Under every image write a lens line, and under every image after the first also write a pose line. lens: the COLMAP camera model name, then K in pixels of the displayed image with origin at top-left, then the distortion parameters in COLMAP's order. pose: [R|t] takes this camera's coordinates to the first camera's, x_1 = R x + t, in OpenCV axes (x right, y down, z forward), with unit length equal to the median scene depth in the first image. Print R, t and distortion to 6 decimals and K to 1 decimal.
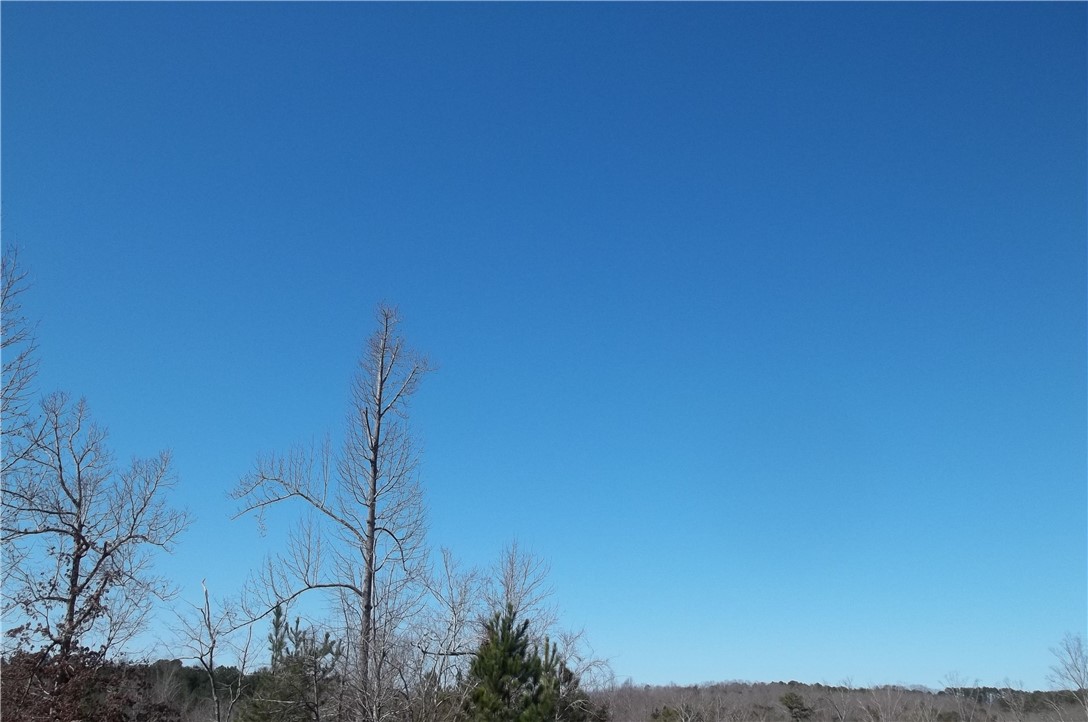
lens RADIAL K [[1088.4, 0, 544.0], [0, 1088.4, 361.0], [0, 0, 1]] dist [-0.119935, 0.173202]
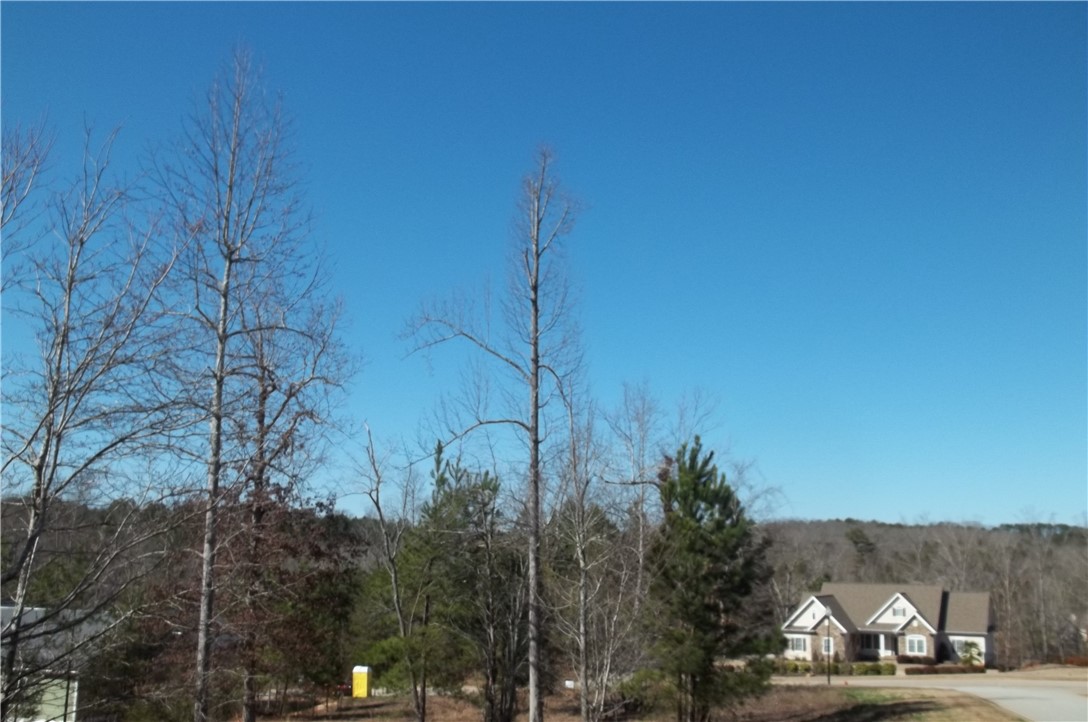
lens RADIAL K [[1088.4, 0, 544.0], [0, 1088.4, 361.0], [0, 0, 1]] dist [-0.119935, 0.173202]
pose [[0.999188, -0.014799, -0.037484, -0.112738], [0.019905, 0.989987, 0.139746, 0.006142], [0.035041, -0.140378, 0.989478, -0.018256]]
